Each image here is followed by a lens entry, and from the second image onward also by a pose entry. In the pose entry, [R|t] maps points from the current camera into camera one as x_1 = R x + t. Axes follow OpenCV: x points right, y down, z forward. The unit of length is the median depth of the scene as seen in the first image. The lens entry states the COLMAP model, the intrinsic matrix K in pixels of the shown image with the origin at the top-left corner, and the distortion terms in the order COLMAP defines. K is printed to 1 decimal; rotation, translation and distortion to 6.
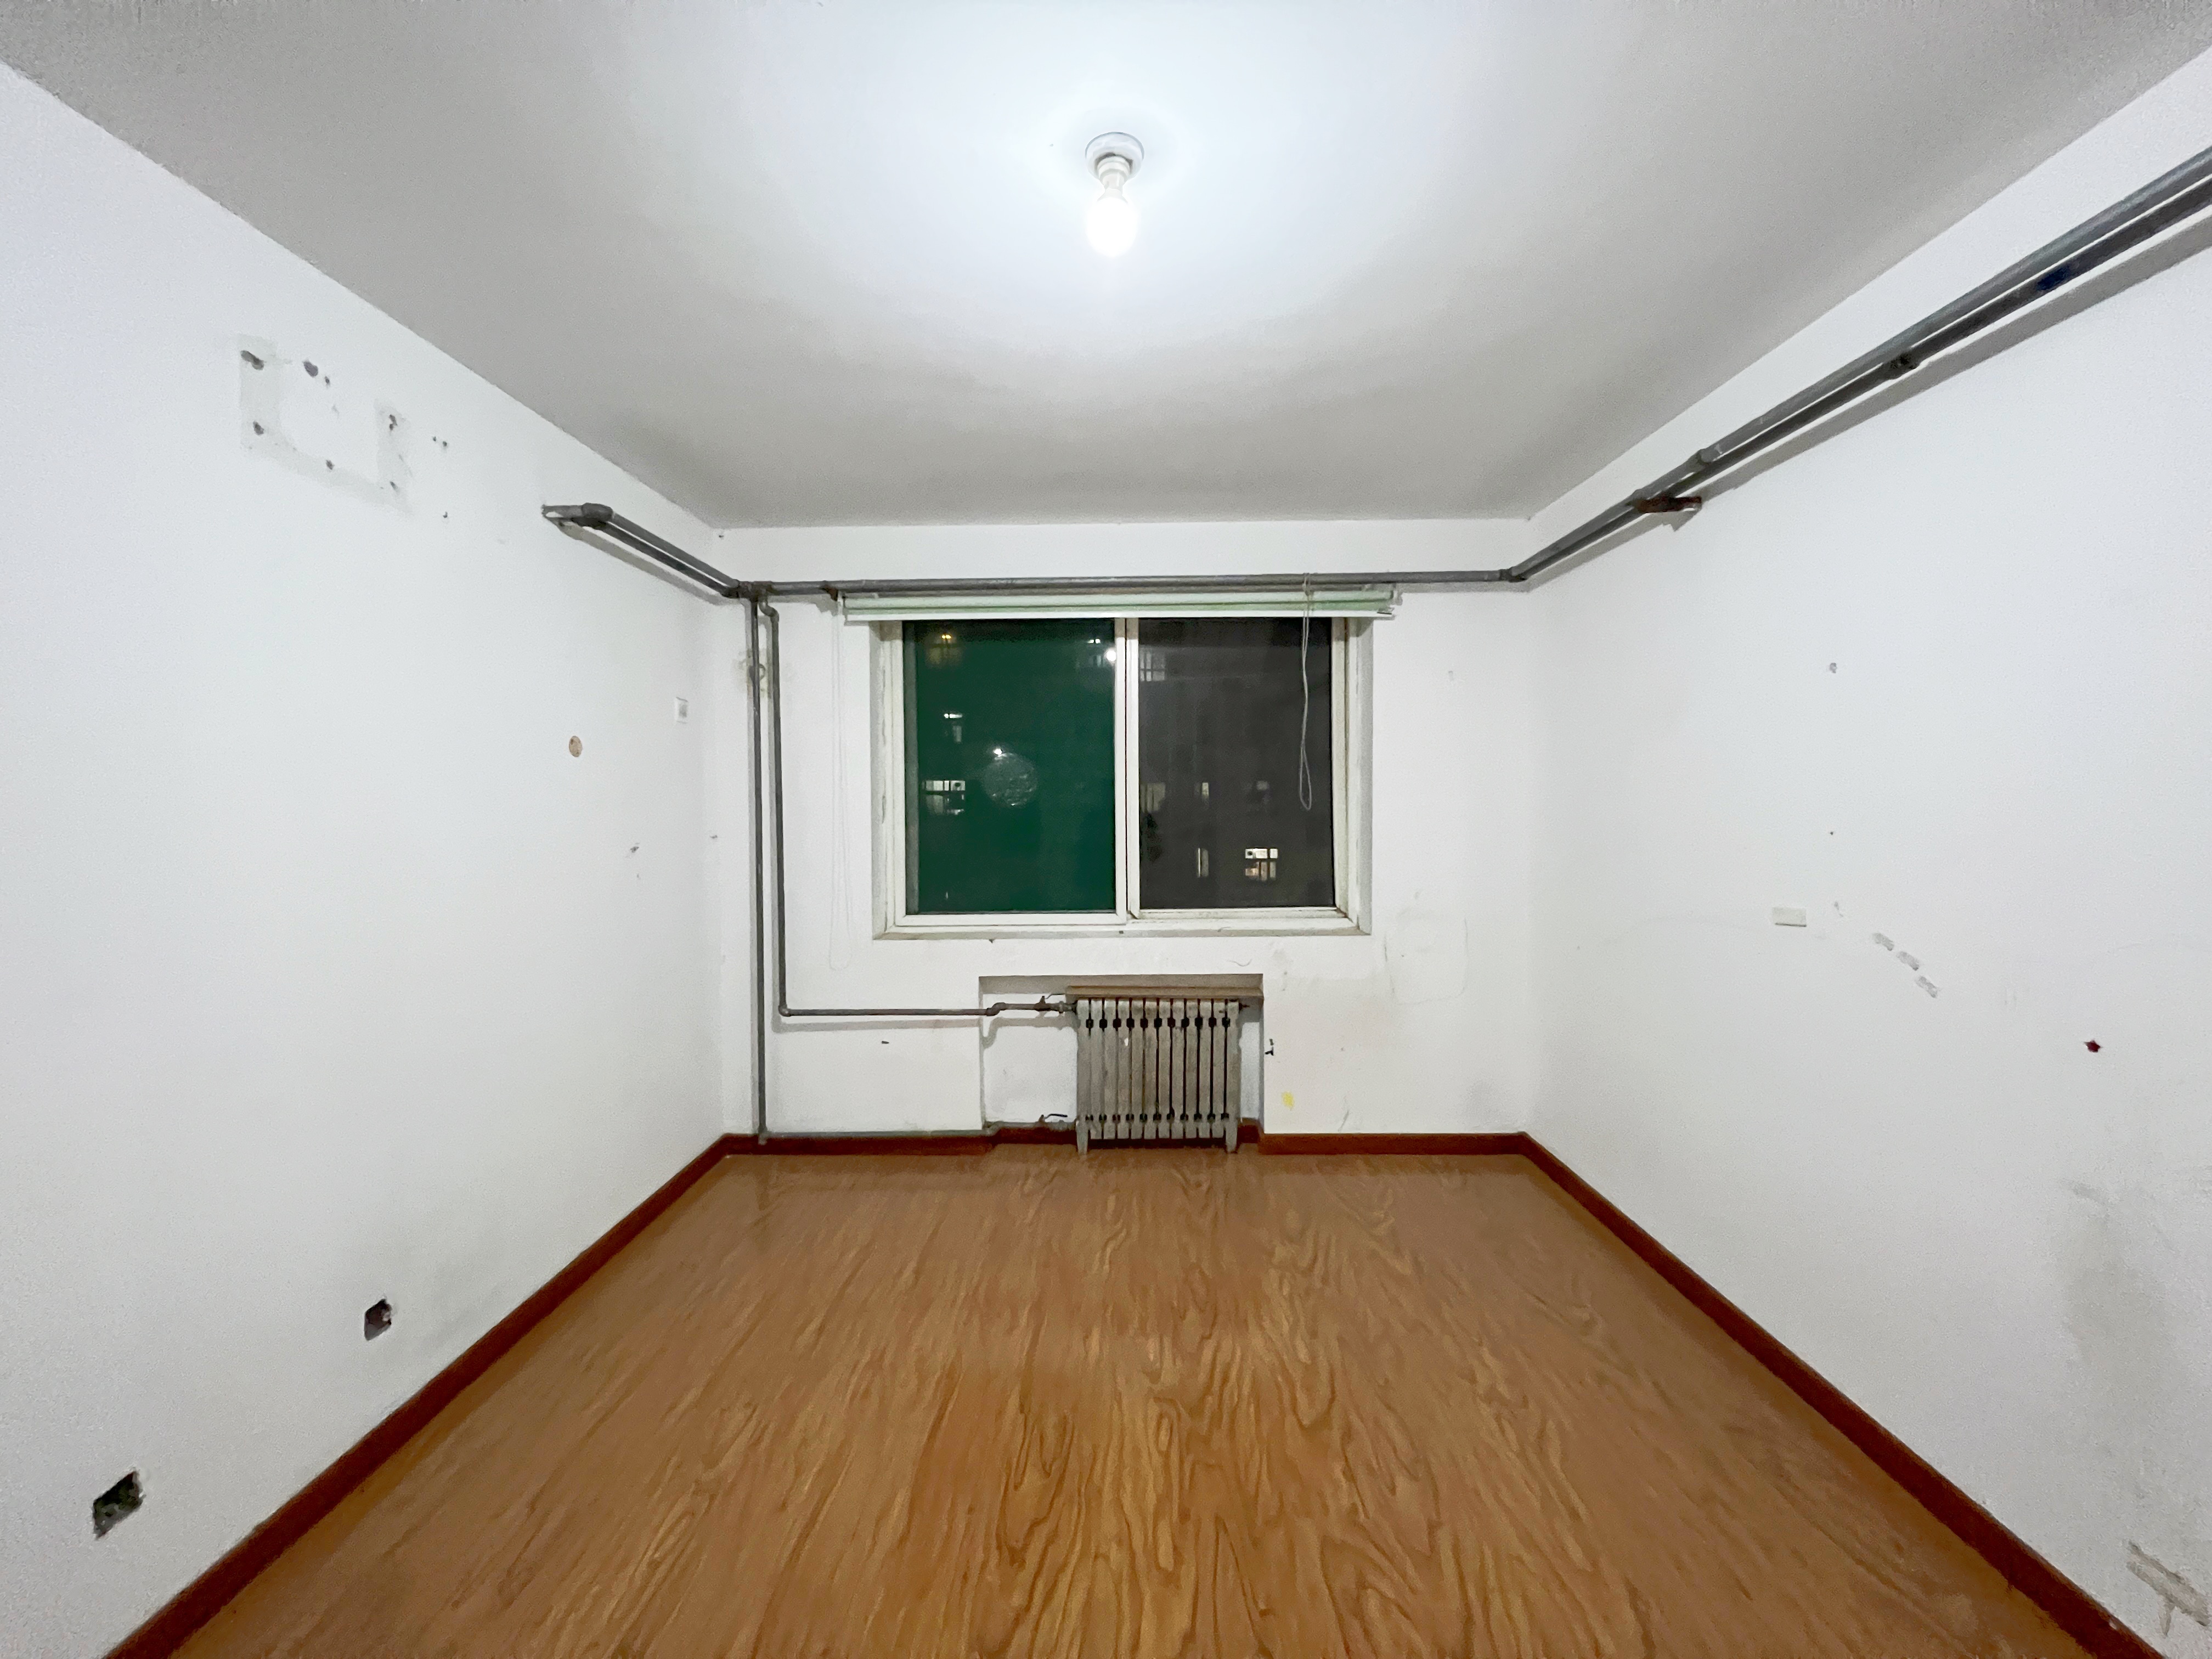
lens RADIAL K [[877.4, 0, 1114.4], [0, 877.4, 835.0], [0, 0, 1]] dist [-0.003265, 0.000819]
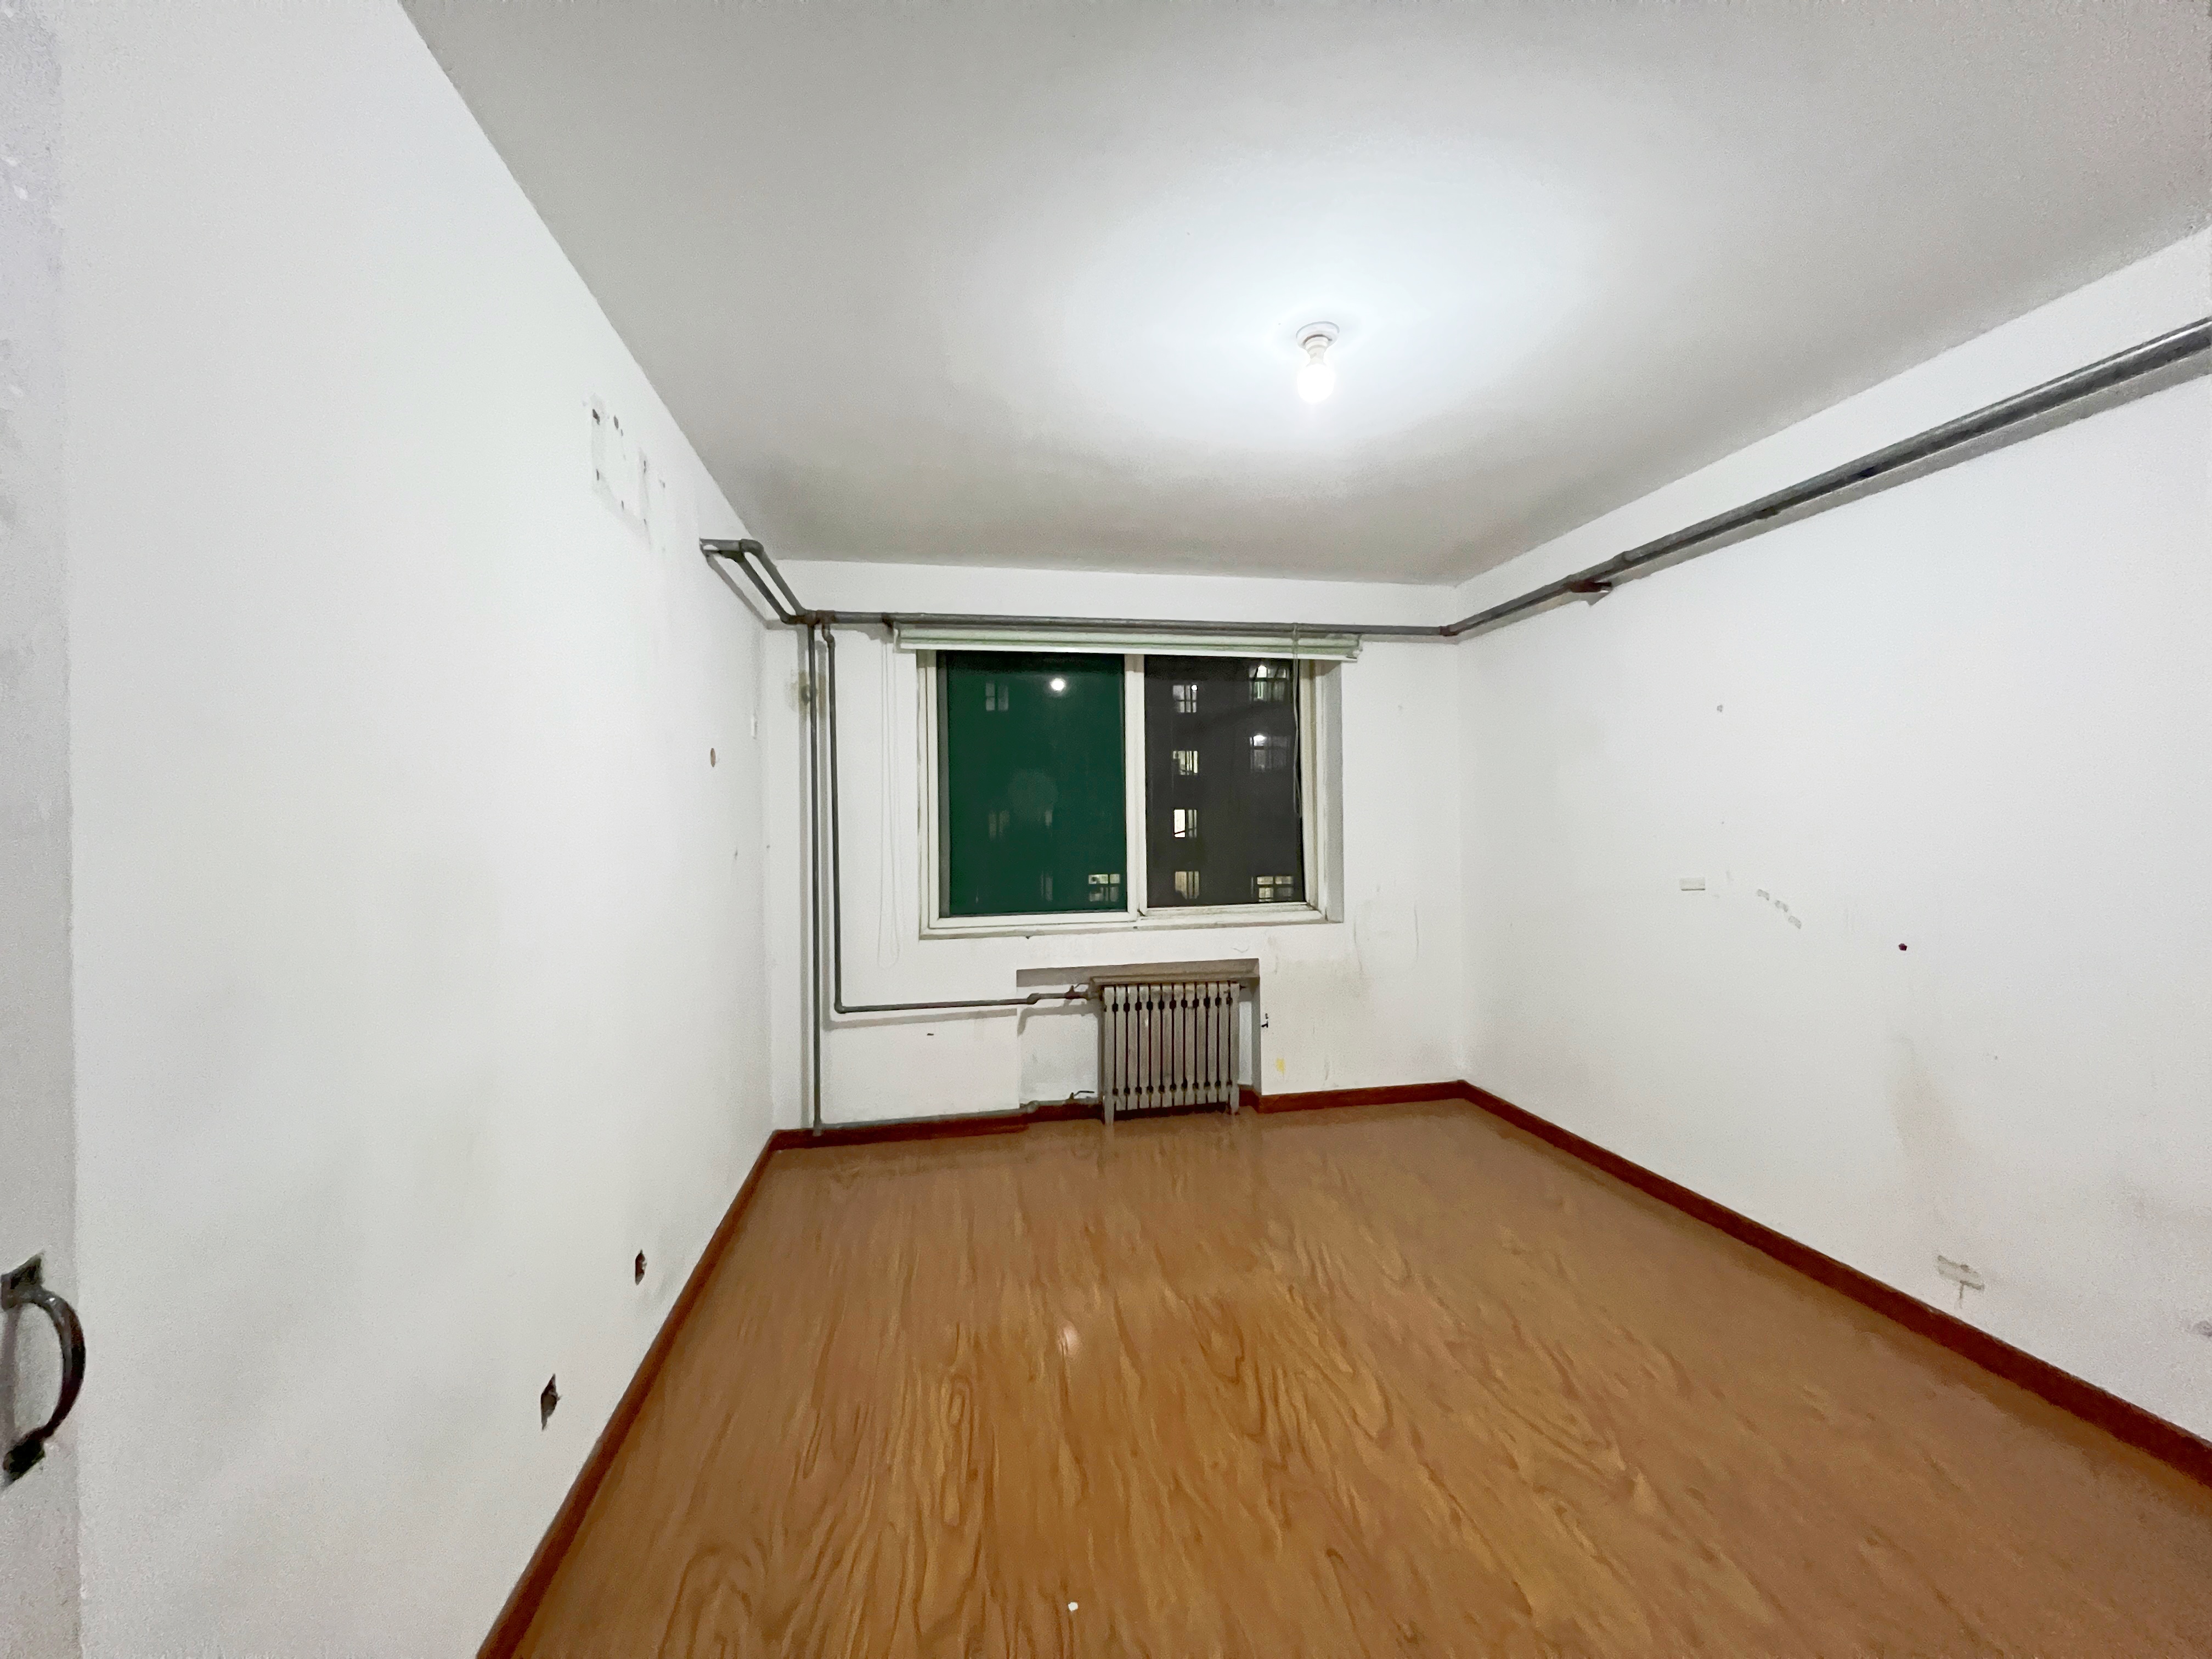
lens RADIAL K [[877.4, 0, 1112.7], [0, 877.4, 834.9], [0, 0, 1]] dist [-0.003265, 0.000819]
pose [[0.979776, -0.008488, 0.199915, -0.259638], [0.015306, 0.999352, -0.032580, 0.028466], [-0.199509, 0.034981, 0.979271, -0.120772]]
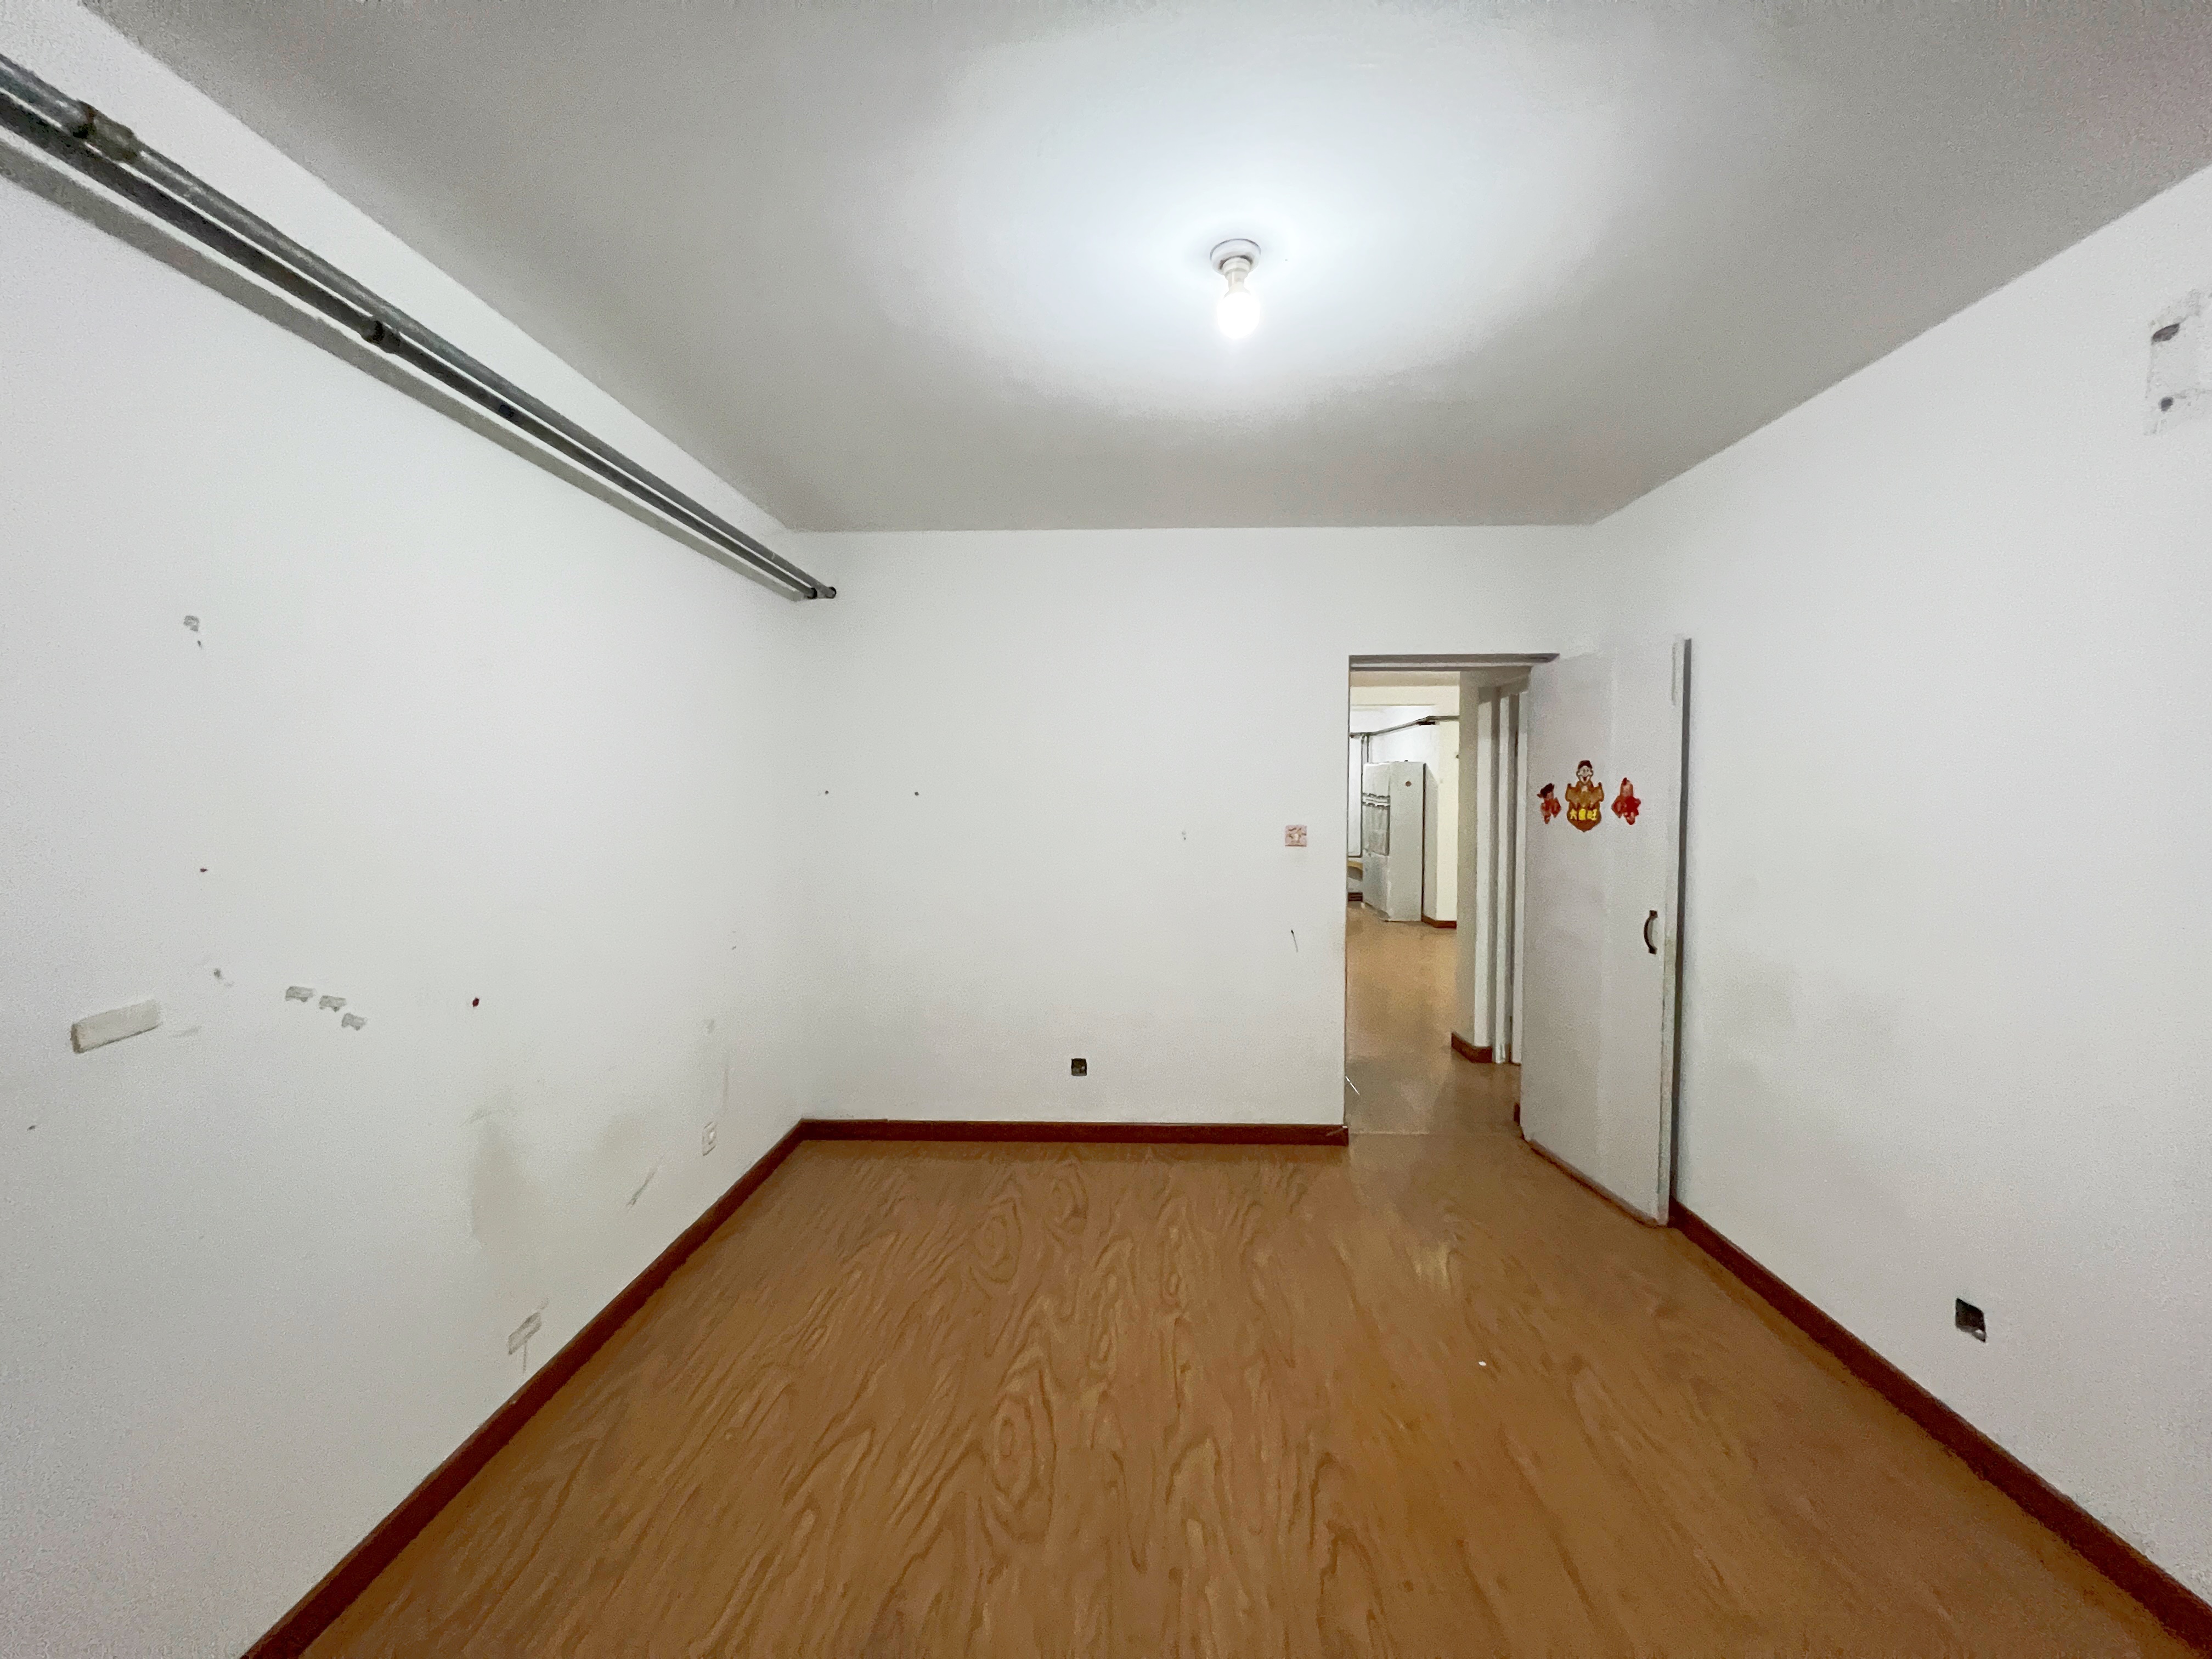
lens RADIAL K [[877.4, 0, 1105.8], [0, 877.4, 830.6], [0, 0, 1]] dist [-0.003265, 0.000819]
pose [[-0.999484, 0.002373, 0.032022, 0.063021], [0.005340, 0.995662, 0.092885, -0.052360], [-0.031662, 0.093008, -0.995162, 0.946797]]
